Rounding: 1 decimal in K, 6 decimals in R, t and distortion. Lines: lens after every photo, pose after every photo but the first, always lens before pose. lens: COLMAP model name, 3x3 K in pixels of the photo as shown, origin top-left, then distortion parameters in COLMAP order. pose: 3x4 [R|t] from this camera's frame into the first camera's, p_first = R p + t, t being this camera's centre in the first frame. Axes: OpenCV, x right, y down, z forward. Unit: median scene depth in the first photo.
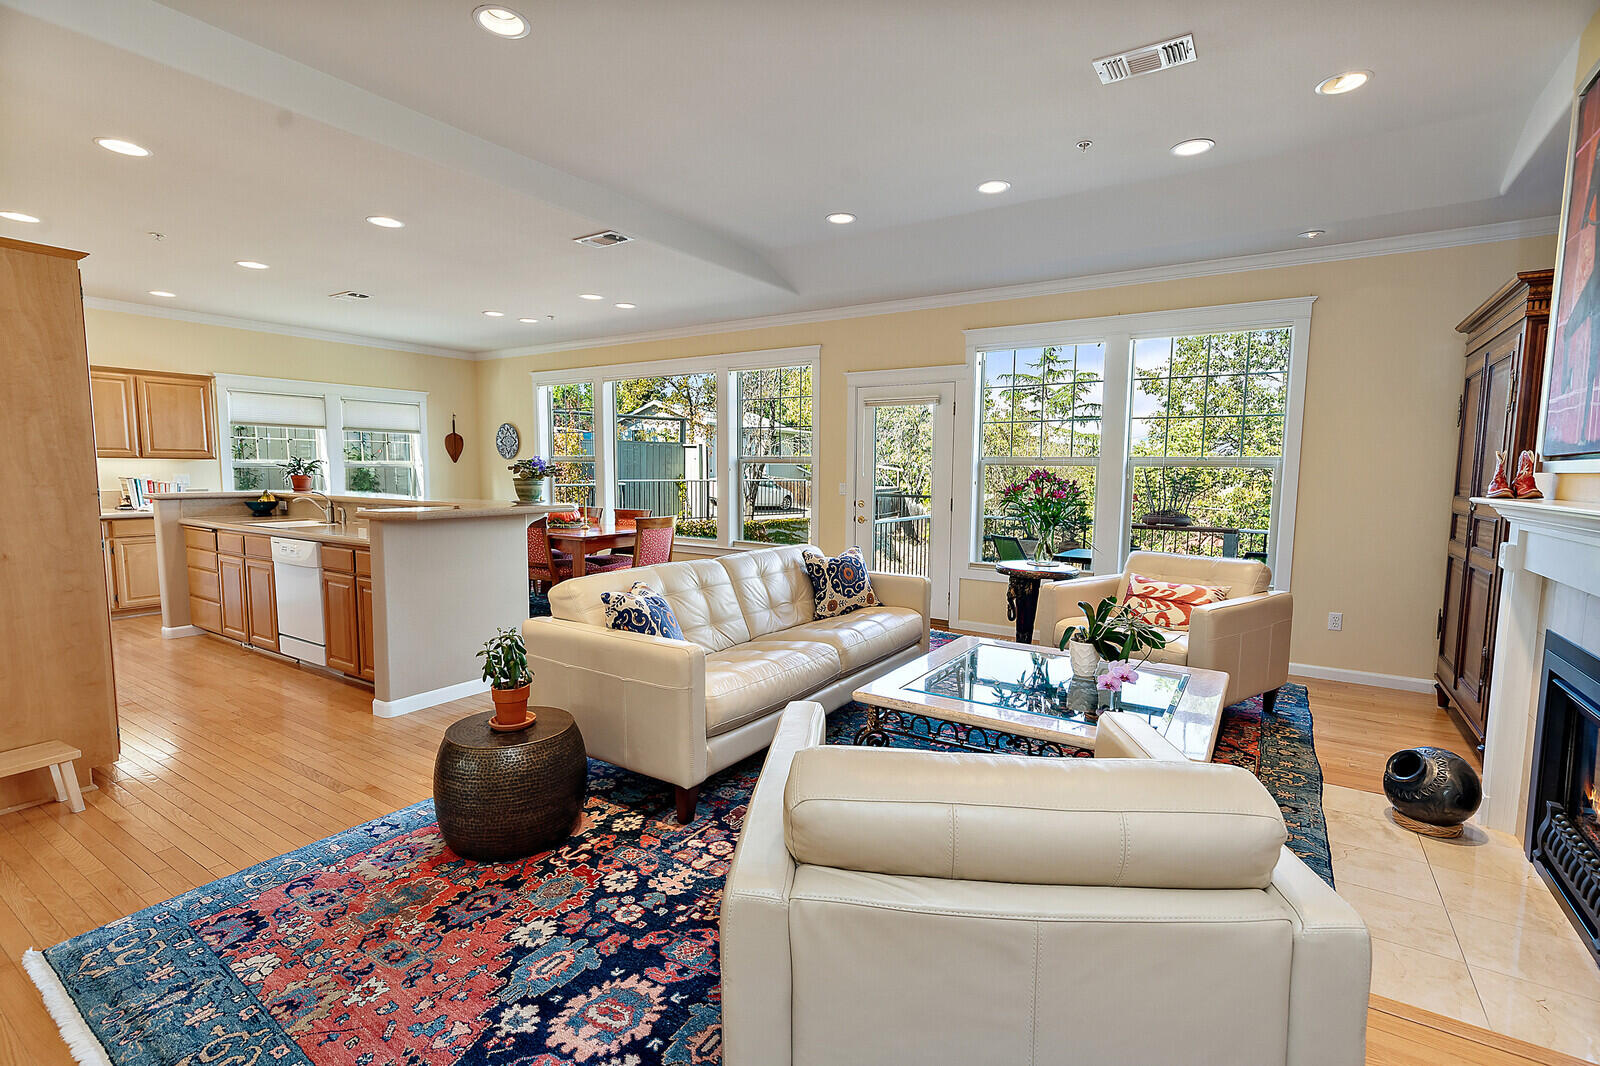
lens RADIAL K [[741.0, 0, 821.9], [0, 741.0, 518.7], [0, 0, 1]] dist [0.012087, -0.002978]
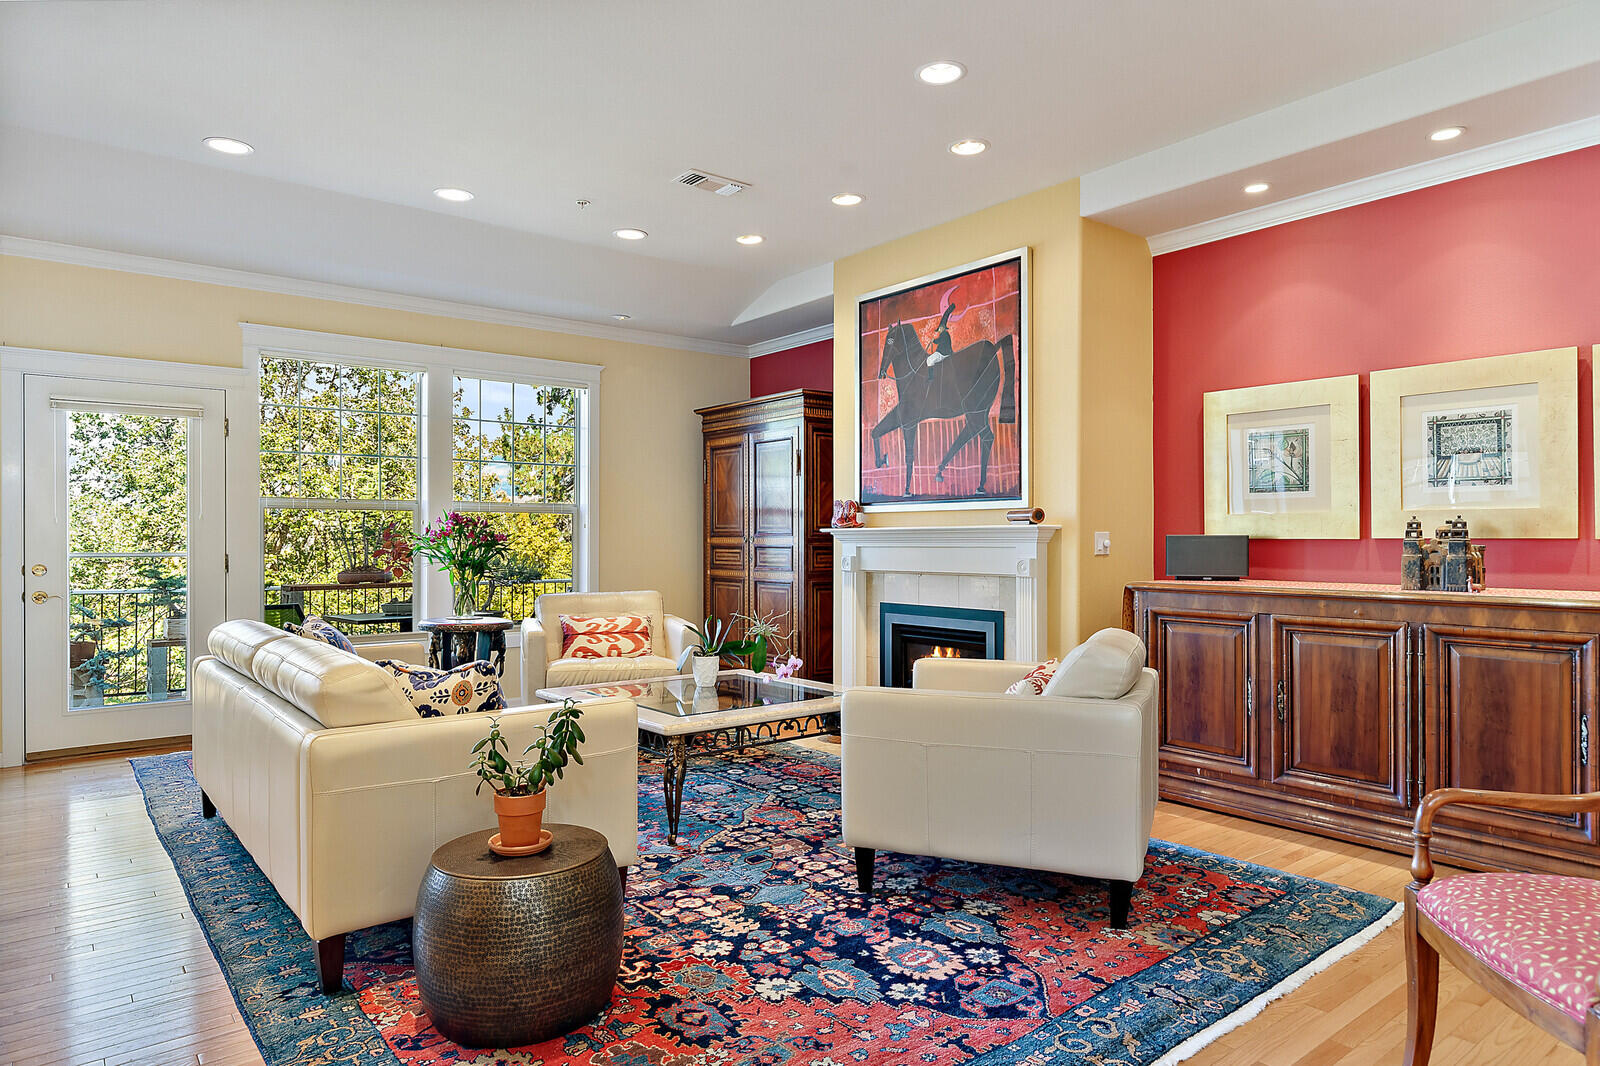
lens RADIAL K [[973.2, 0, 797.1], [0, 973.2, 540.6], [0, 0, 1]] dist [0.008508, -0.001755]
pose [[0.326197, -0.014638, 0.945189, -0.798729], [0.068900, 0.997589, -0.008329, 0.006702], [-0.942788, 0.067840, 0.326419, 0.285994]]
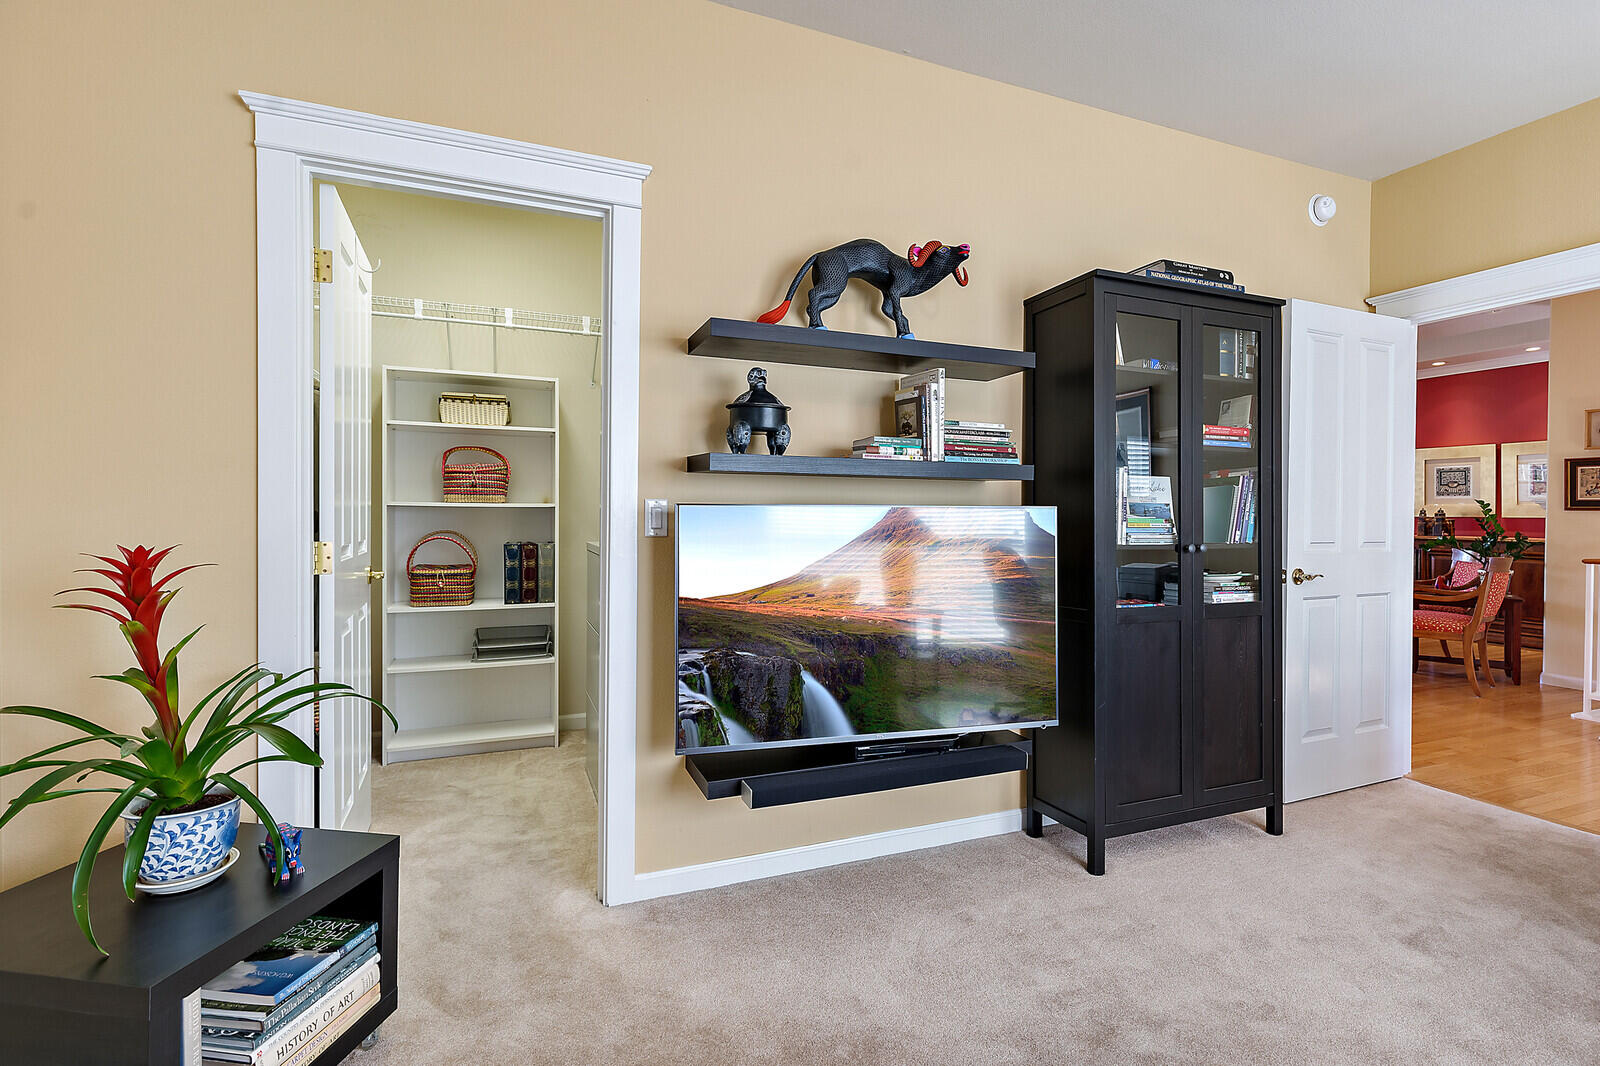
lens RADIAL K [[741.0, 0, 833.8], [0, 741.0, 524.6], [0, 0, 1]] dist [0.012087, -0.002978]
pose [[0.563956, -0.020740, 0.825545, -2.156159], [0.058316, 0.998189, -0.014760, -0.001550], [-0.823744, 0.056466, 0.564144, 0.197305]]
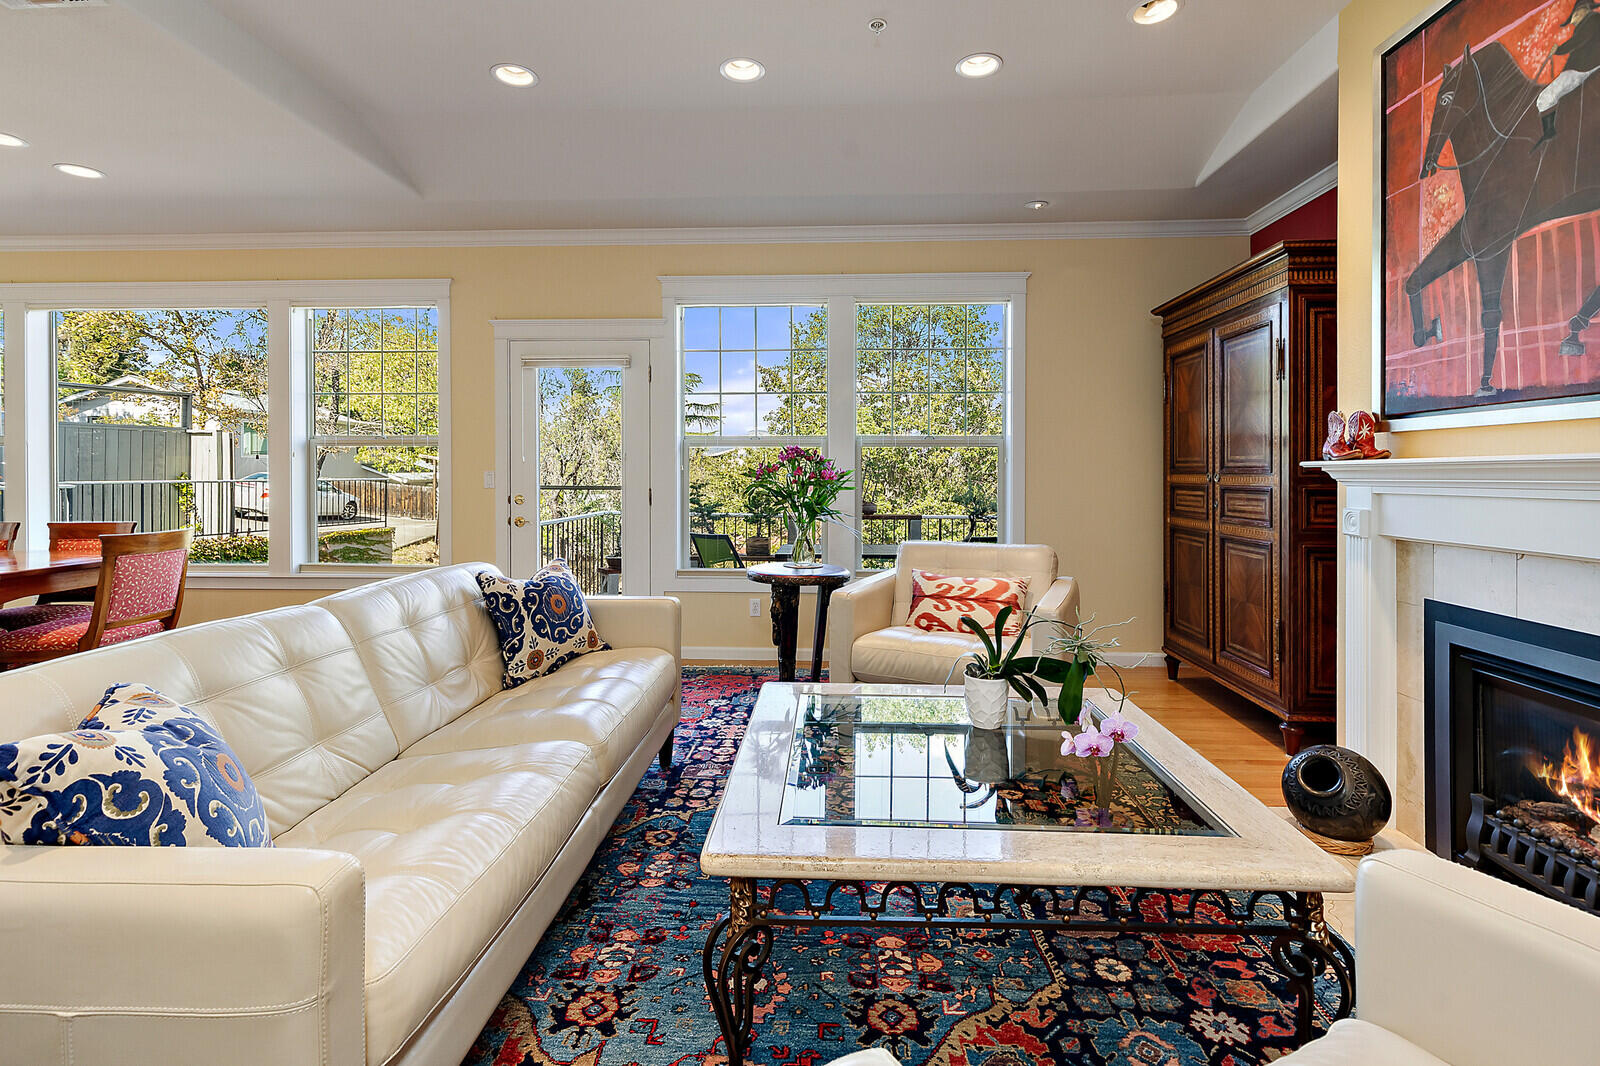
lens RADIAL K [[741.0, 0, 807.7], [0, 741.0, 470.0], [0, 0, 1]] dist [0.012087, -0.002978]
pose [[0.868590, -0.009872, 0.495432, -0.100599], [0.042782, 0.997562, -0.055127, 0.004557], [-0.493680, 0.069078, 0.866895, 0.371161]]
